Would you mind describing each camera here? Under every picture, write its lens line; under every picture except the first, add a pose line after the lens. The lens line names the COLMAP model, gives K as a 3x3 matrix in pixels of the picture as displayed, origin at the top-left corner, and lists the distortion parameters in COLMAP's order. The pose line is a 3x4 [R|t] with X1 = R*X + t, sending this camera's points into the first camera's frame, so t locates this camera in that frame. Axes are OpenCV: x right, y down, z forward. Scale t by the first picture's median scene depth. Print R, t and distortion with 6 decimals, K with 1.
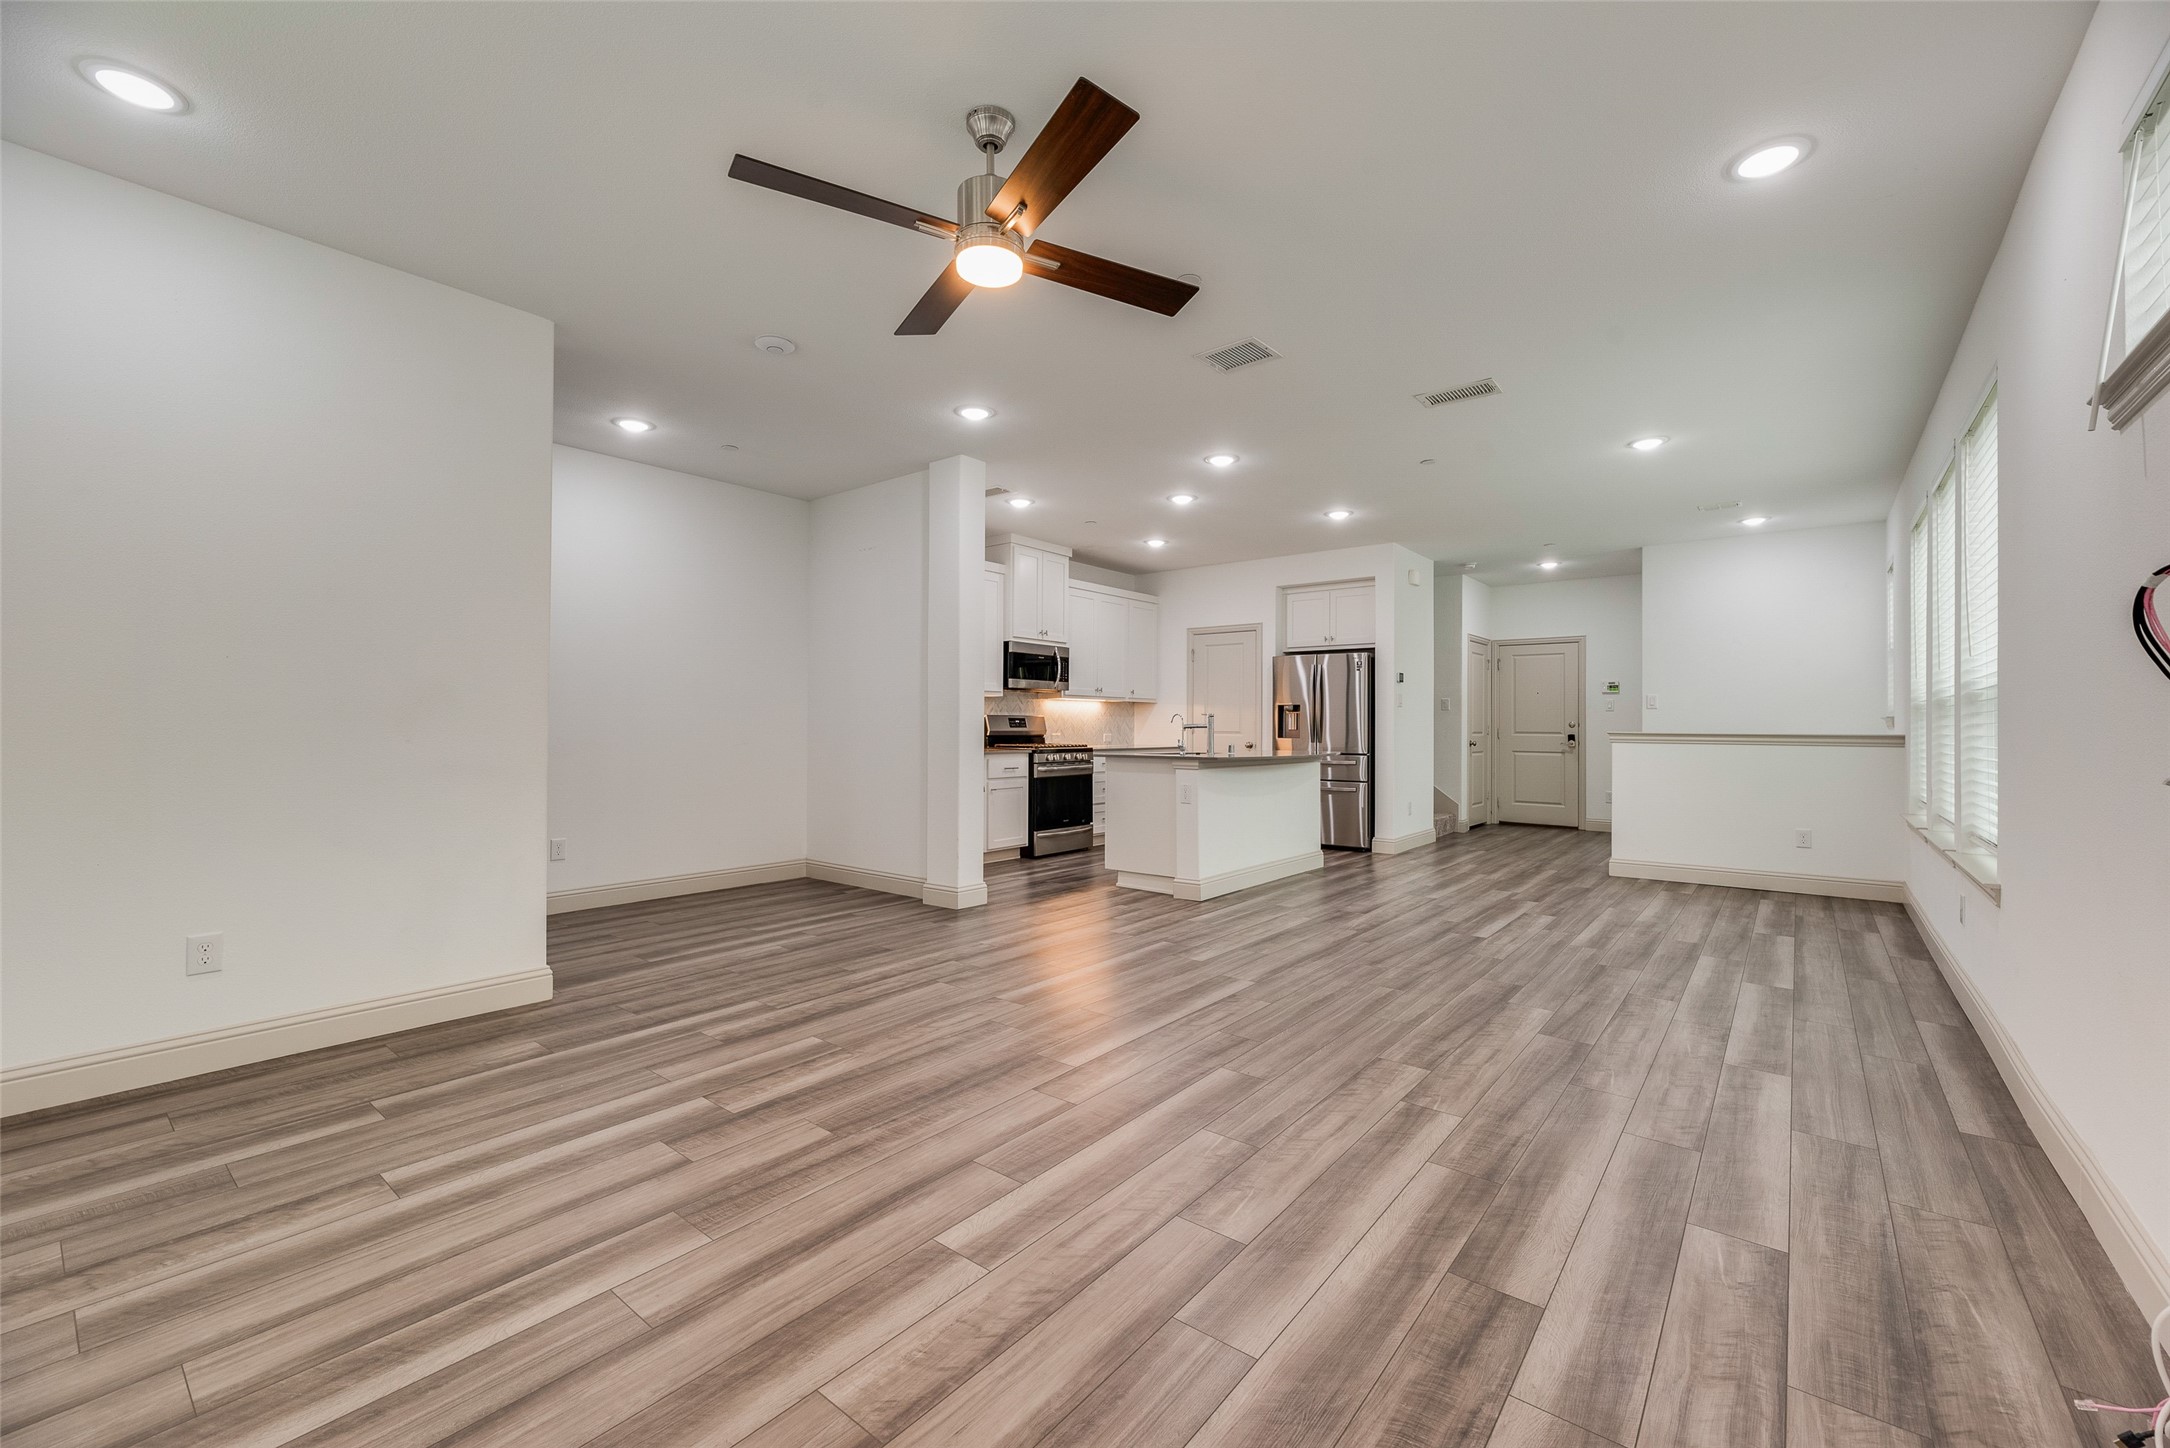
lens RADIAL K [[887.2, 0, 1083.0], [0, 887.2, 723.9], [0, 0, 1]] dist [0.001648, 0.000031]
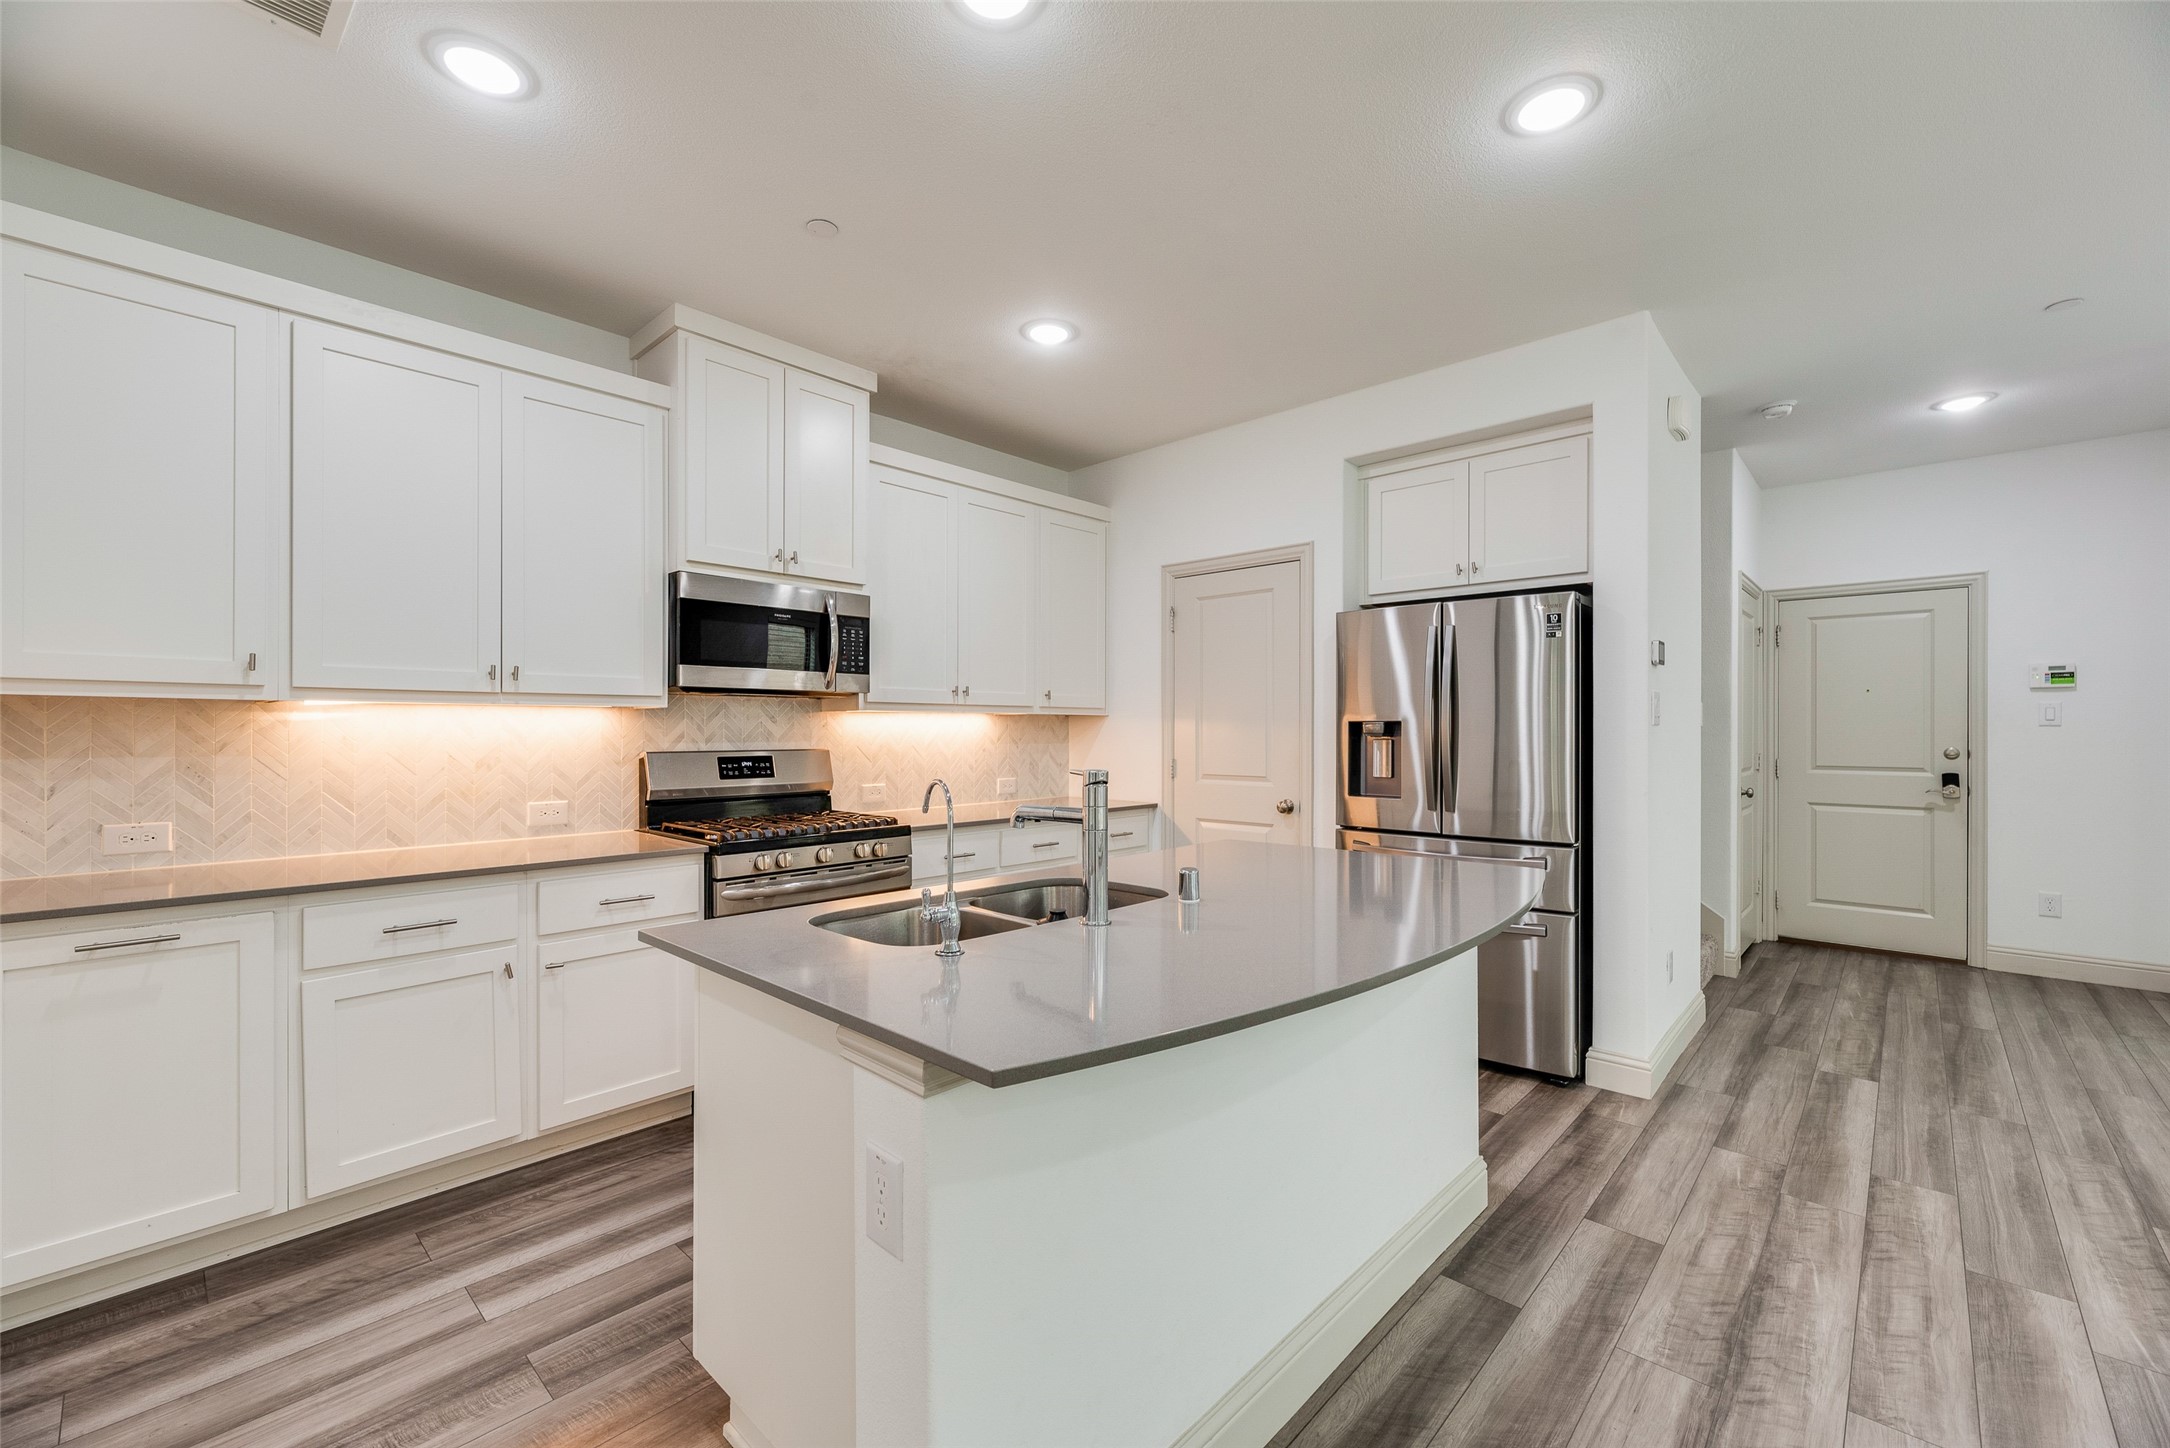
lens RADIAL K [[887.2, 0, 1086.9], [0, 887.2, 732.4], [0, 0, 1]] dist [0.001648, 0.000031]
pose [[0.997630, -0.005546, -0.068577, 0.143832], [0.005930, 0.999968, 0.005391, -0.022708], [0.068545, -0.005785, 0.997631, 0.659358]]
